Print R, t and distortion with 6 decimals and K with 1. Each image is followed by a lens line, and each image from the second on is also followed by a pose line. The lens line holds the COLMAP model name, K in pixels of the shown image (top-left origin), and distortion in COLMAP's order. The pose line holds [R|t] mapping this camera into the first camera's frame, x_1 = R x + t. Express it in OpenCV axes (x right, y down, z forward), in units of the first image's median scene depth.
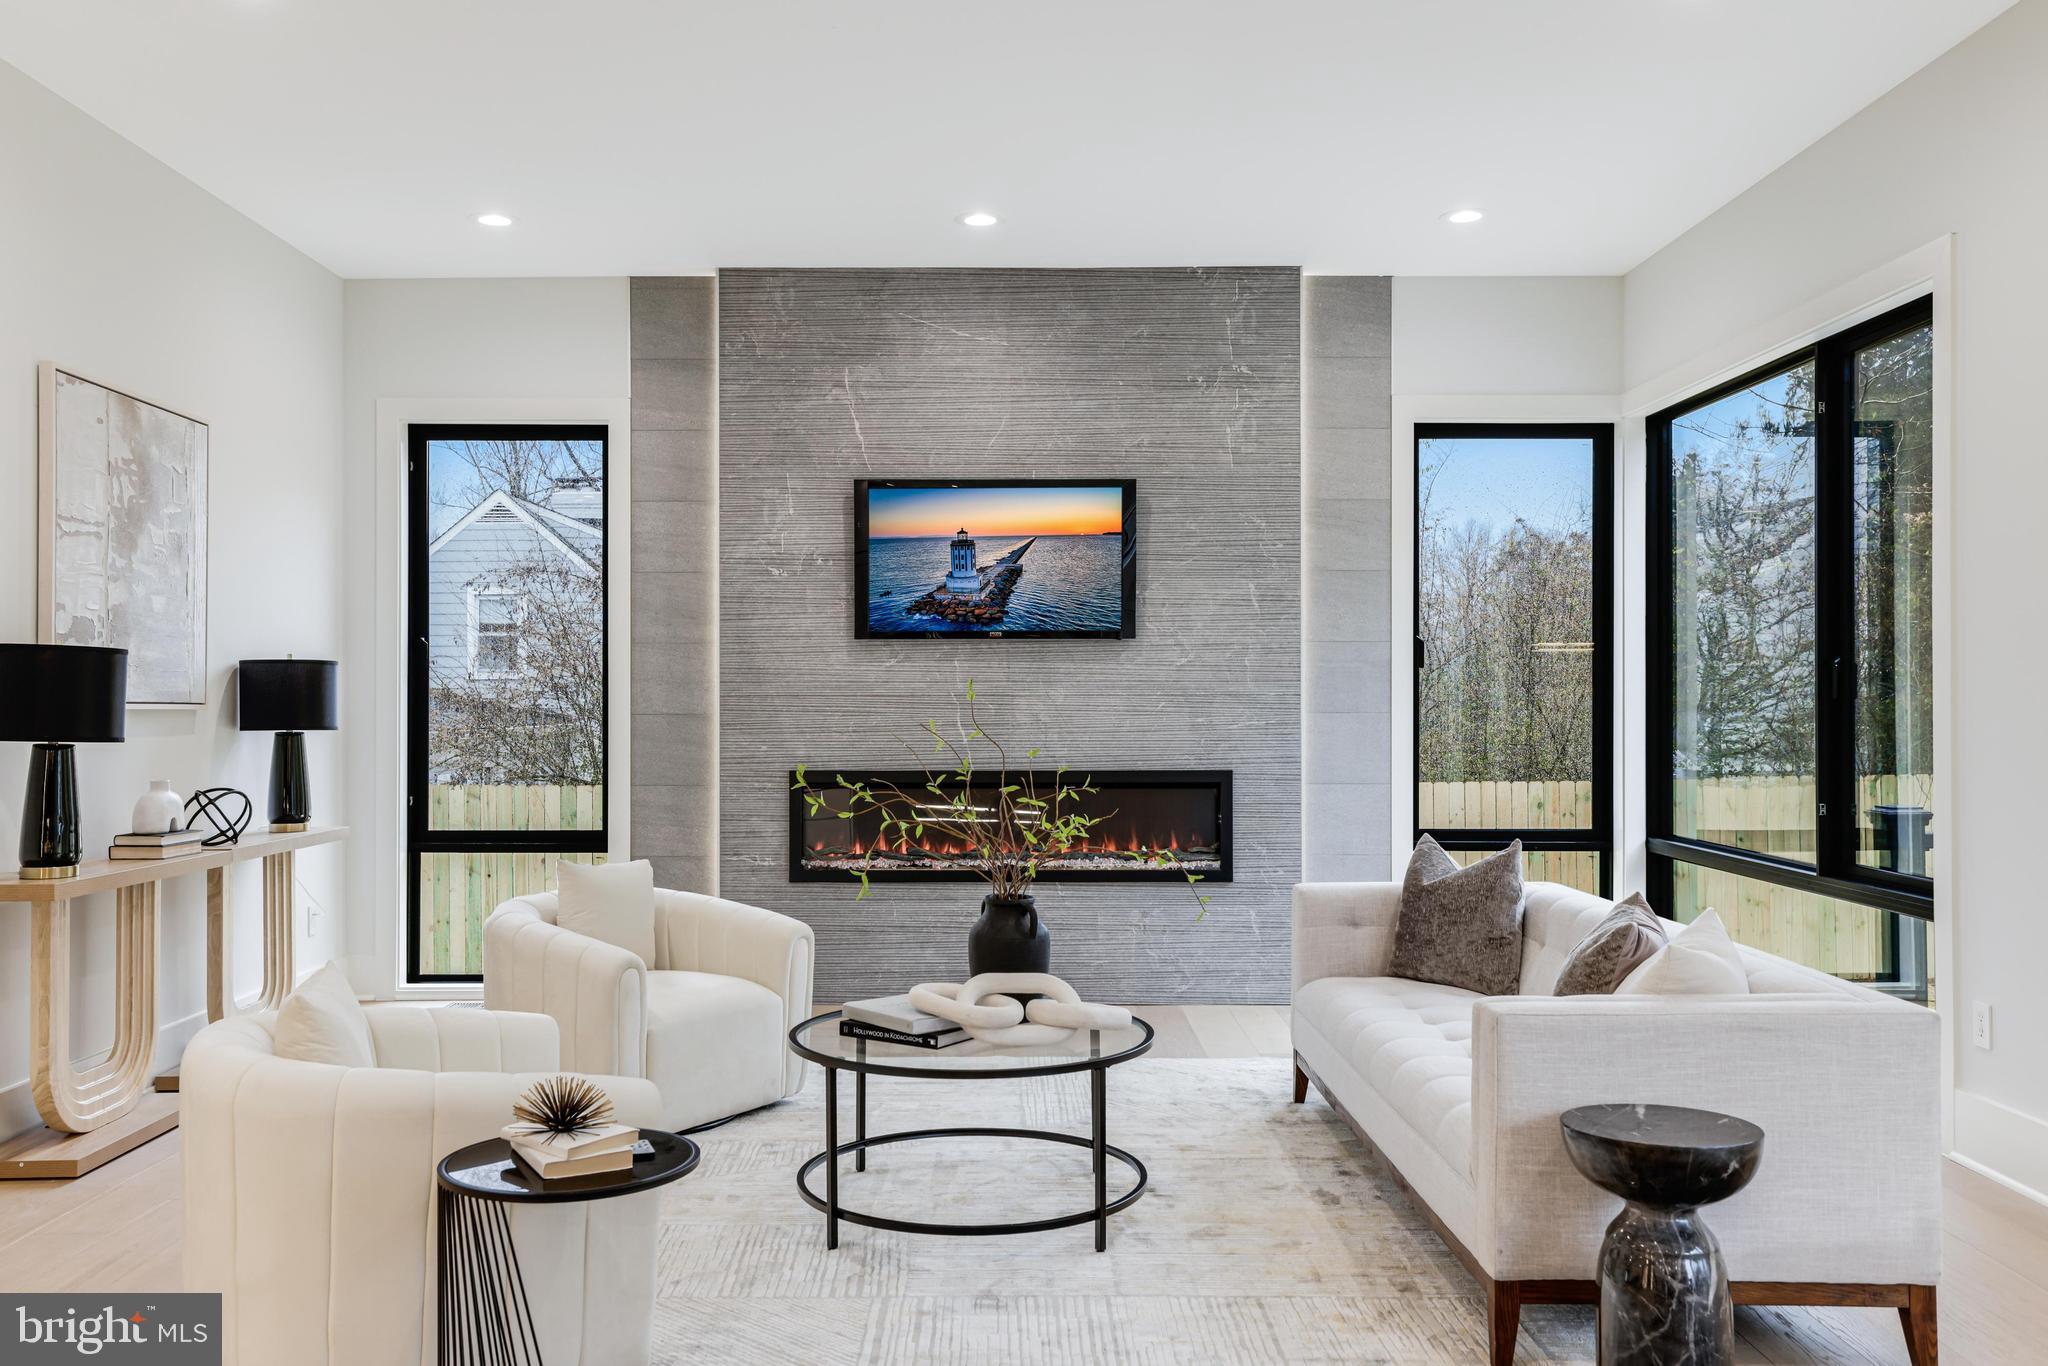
lens RADIAL K [[1691.6, 0, 1012.9], [0, 1691.6, 694.0], [0, 0, 1]] dist [0.005225, 0.010623]
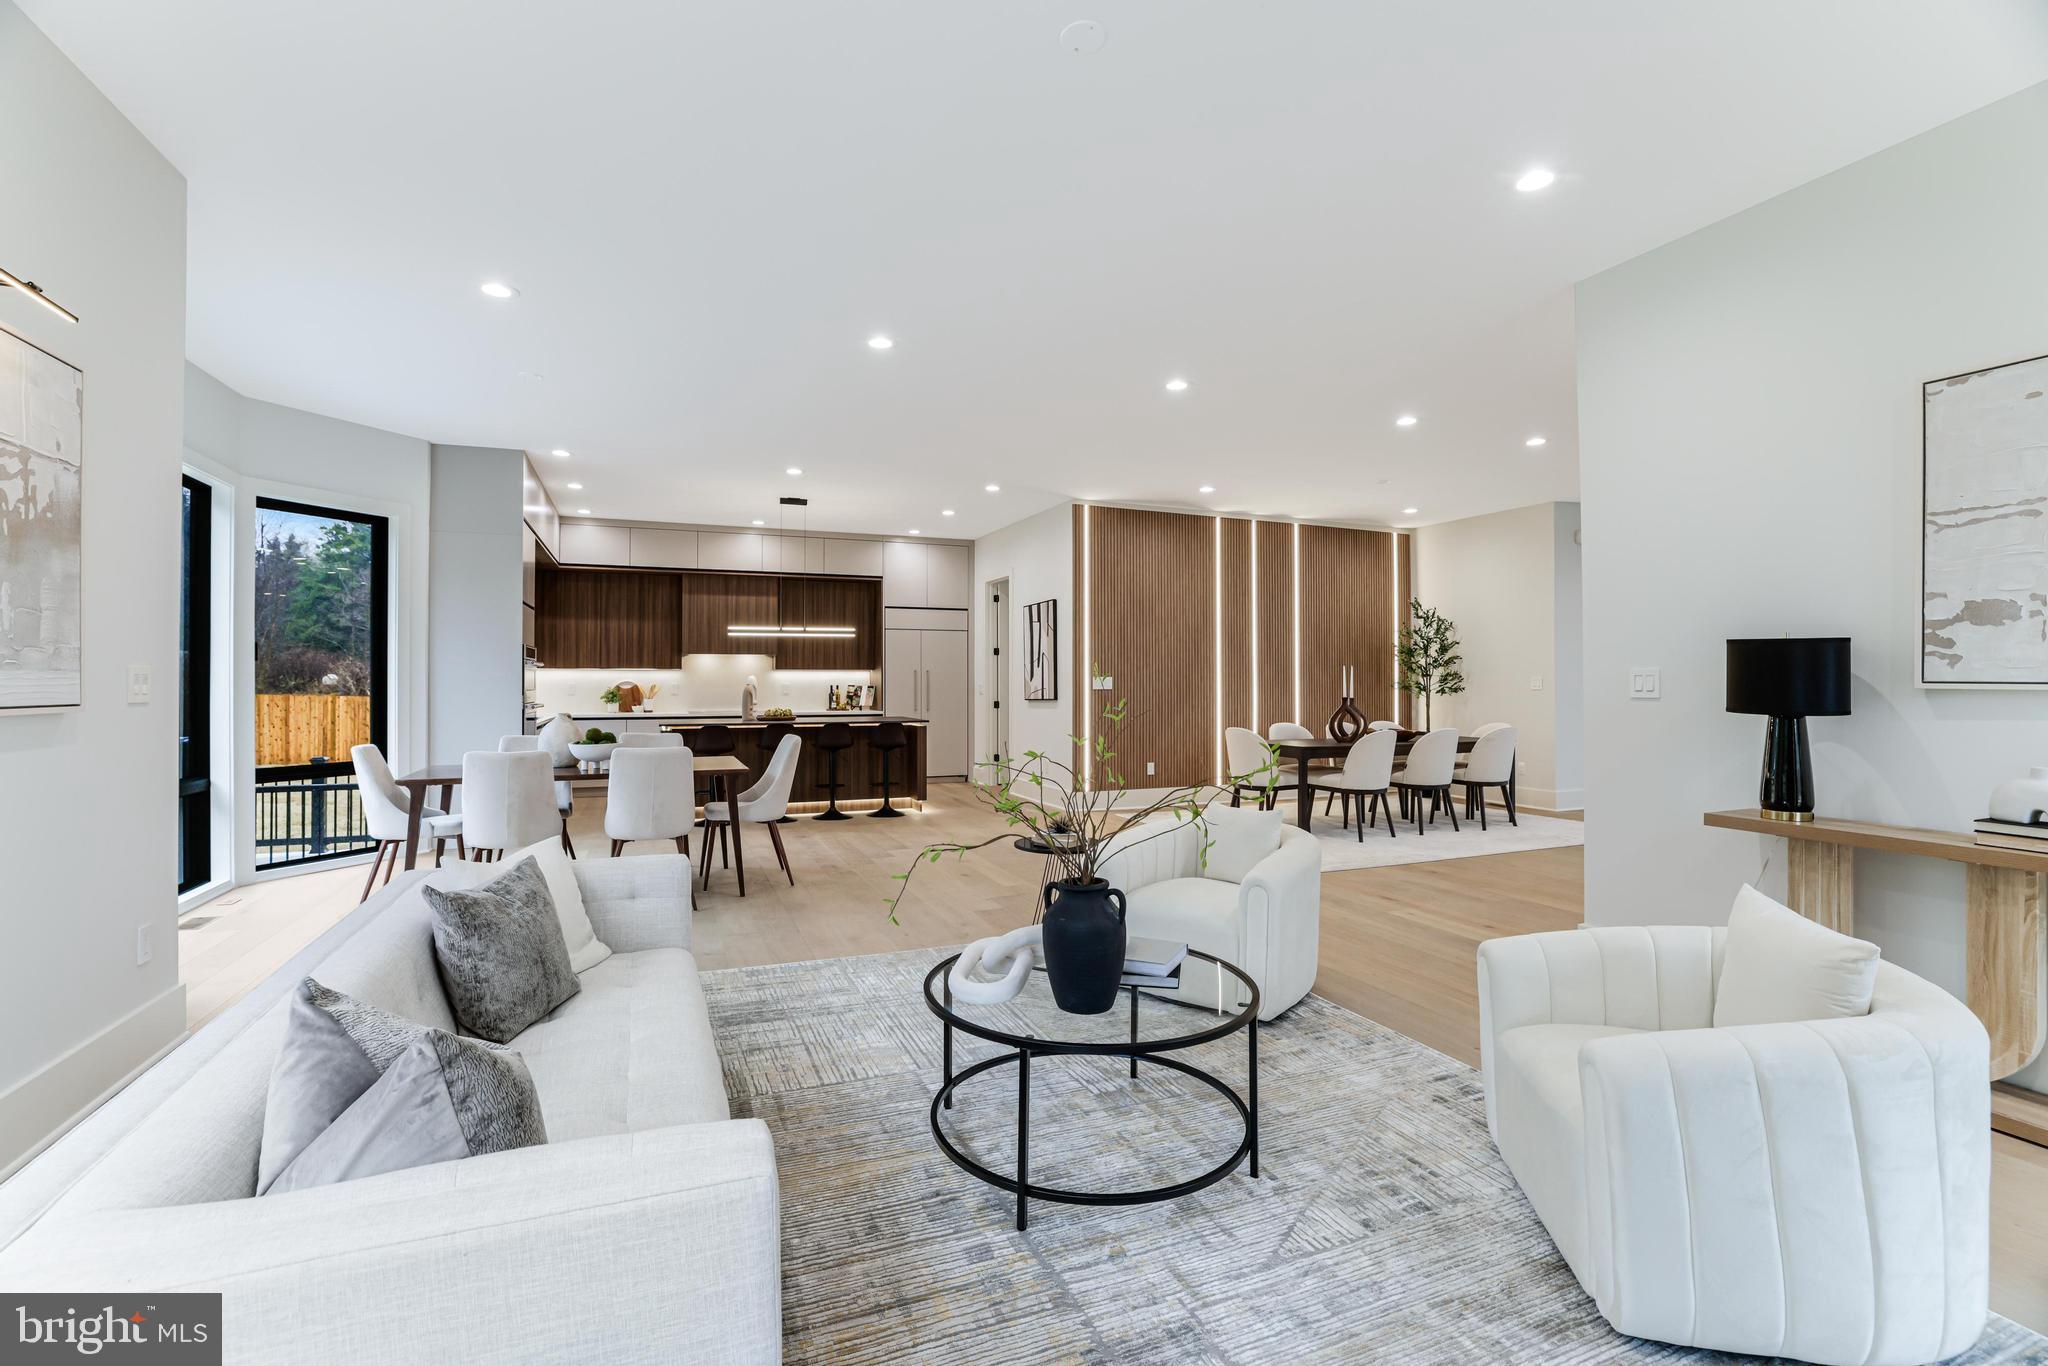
lens RADIAL K [[896.8, 0, 1008.1], [0, 896.8, 674.5], [0, 0, 1]] dist [-0.043872, 0.011965]
pose [[-0.929783, -0.002462, -0.368099, 0.142337], [0.001053, 0.999956, -0.009349, 0.002608], [0.368105, -0.009080, -0.929740, 0.912694]]
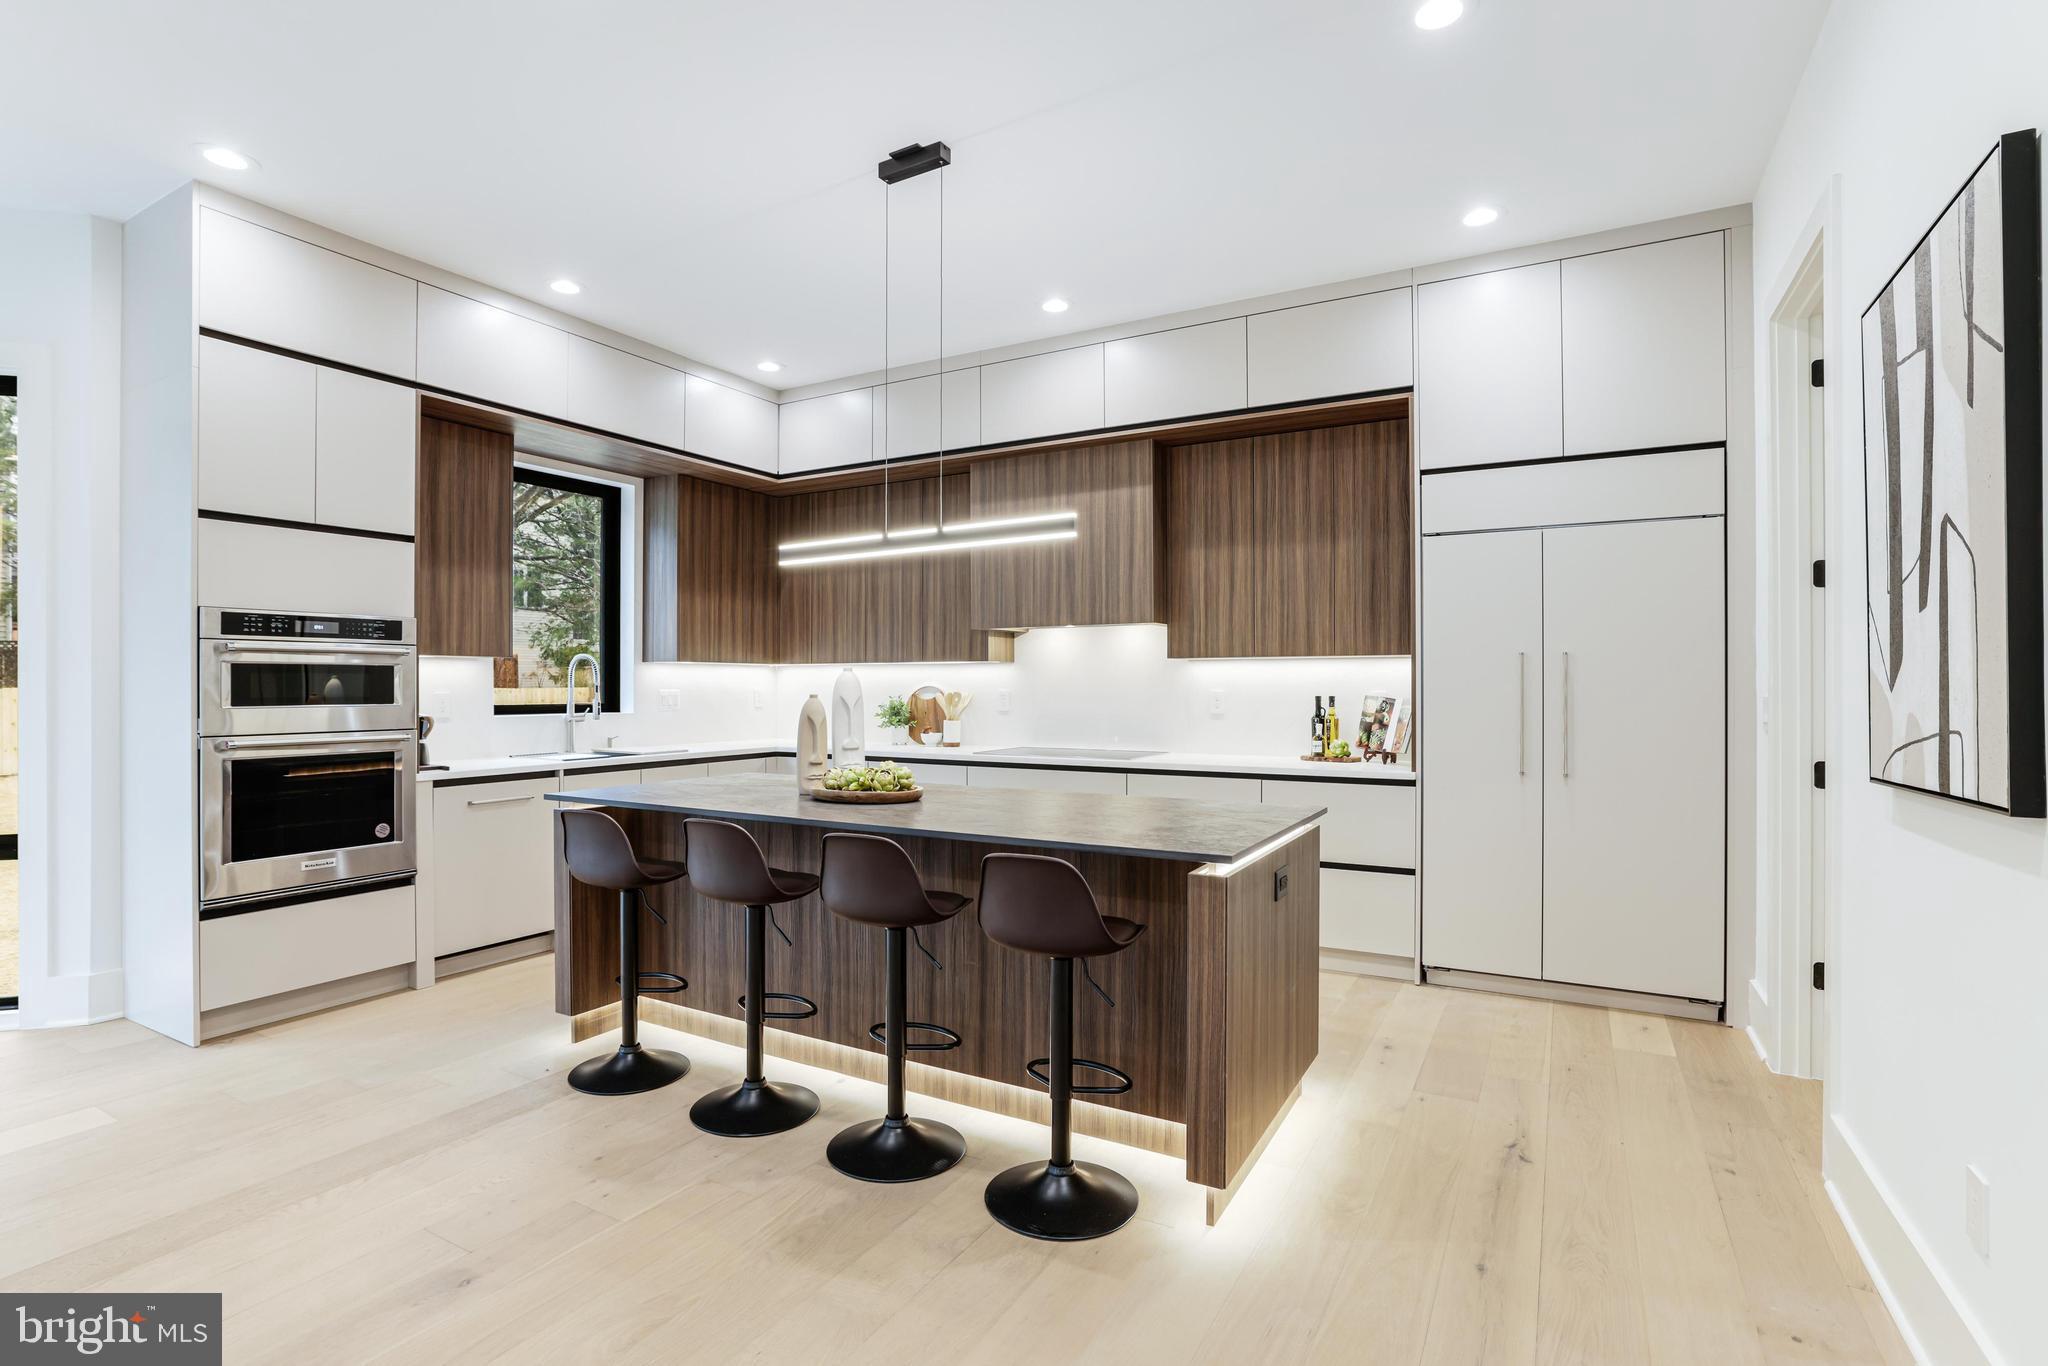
lens RADIAL K [[980.2, 0, 1006.4], [0, 980.2, 685.9], [0, 0, 1]] dist [-0.039341, 0.000872]
pose [[-0.863344, 0.000179, 0.504616, -0.304964], [-0.000354, 0.999999, -0.000961, 0.000129], [-0.504616, -0.001008, -0.863343, 0.028242]]
